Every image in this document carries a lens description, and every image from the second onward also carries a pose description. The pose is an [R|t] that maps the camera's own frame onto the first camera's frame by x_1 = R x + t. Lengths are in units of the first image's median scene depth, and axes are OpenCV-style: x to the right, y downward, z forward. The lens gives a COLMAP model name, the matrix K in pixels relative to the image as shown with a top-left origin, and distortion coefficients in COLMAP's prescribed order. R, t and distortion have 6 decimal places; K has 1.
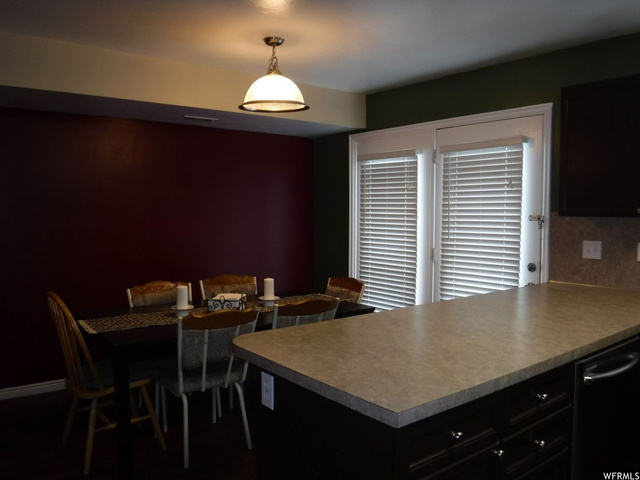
lens RADIAL K [[517.0, 0, 312.1], [0, 517.0, 245.8], [0, 0, 1]] dist [-0.107710, 0.040846]
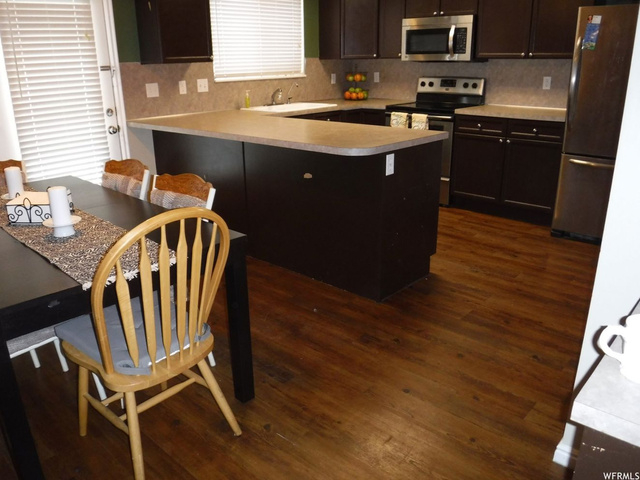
lens RADIAL K [[517.0, 0, 310.4], [0, 517.0, 249.8], [0, 0, 1]] dist [-0.107710, 0.040846]
pose [[-0.157397, -0.339923, 0.927188, -0.921094], [0.083204, 0.930988, 0.355441, -0.041727], [-0.984024, 0.133091, -0.118251, 0.809546]]
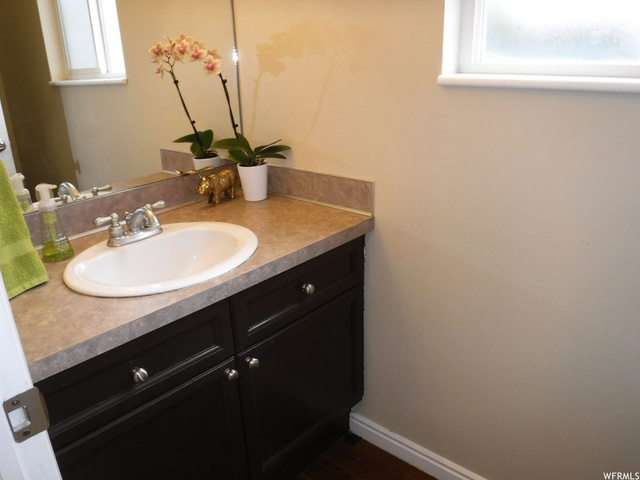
lens RADIAL K [[501.2, 0, 320.0], [0, 501.2, 239.3], [0, 0, 1]] dist [0.002385, 0.000682]
pose [[0.986905, -0.071524, 0.144579, 0.195696], [0.023068, 0.949688, 0.312347, -0.015398], [-0.159645, -0.304921, 0.938902, 0.140216]]
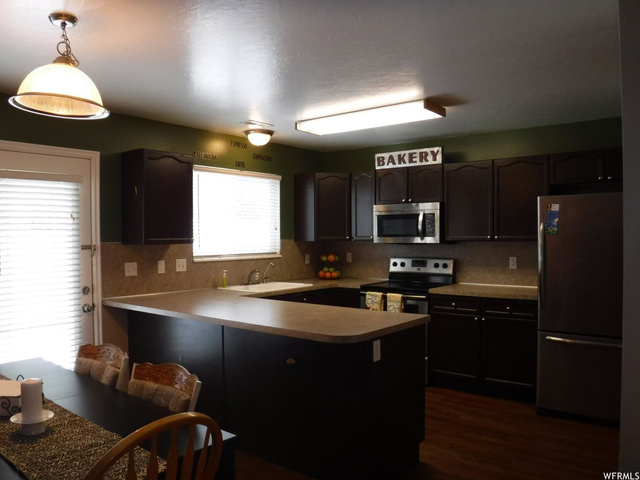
lens RADIAL K [[517.0, 0, 311.9], [0, 517.0, 249.1], [0, 0, 1]] dist [-0.107710, 0.040846]
pose [[-0.225665, -0.023468, 0.973922, -0.889830], [0.071317, 0.996629, 0.040540, -0.067287], [-0.971591, 0.078606, -0.223230, 0.839401]]
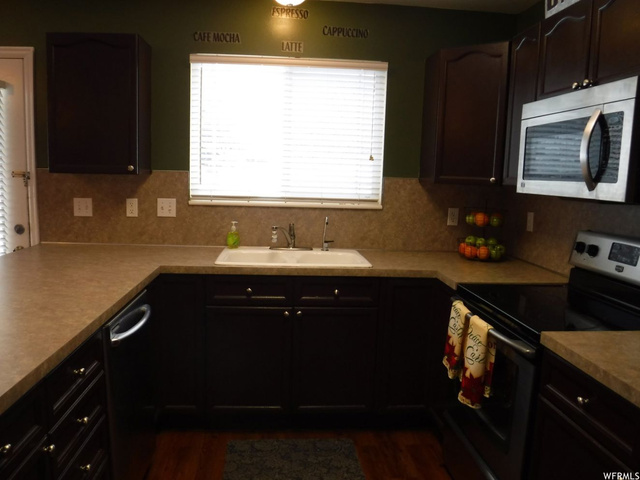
lens RADIAL K [[517.0, 0, 310.4], [0, 517.0, 250.3], [0, 0, 1]] dist [-0.107710, 0.040846]
pose [[0.554693, -0.105495, 0.825340, -0.025186], [0.023547, 0.993523, 0.111167, -0.007996], [-0.831722, -0.042229, 0.553584, 0.074383]]
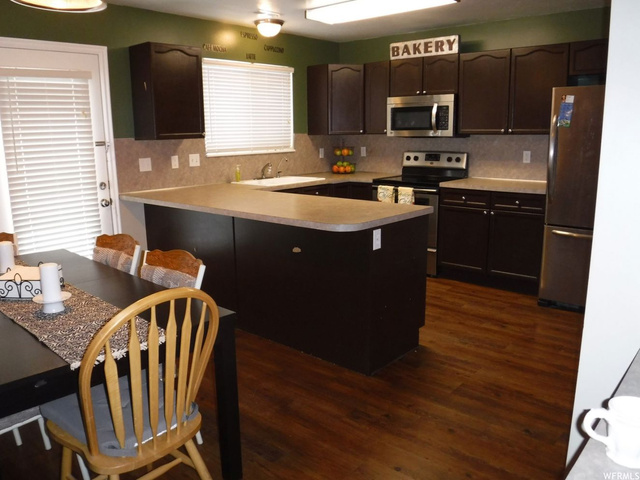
lens RADIAL K [[517.0, 0, 310.9], [0, 517.0, 248.4], [0, 0, 1]] dist [-0.107710, 0.040846]
pose [[-0.178424, -0.213779, 0.960450, -0.927077], [0.080602, 0.969657, 0.230802, -0.056311], [-0.980647, 0.118594, -0.155779, 0.808194]]
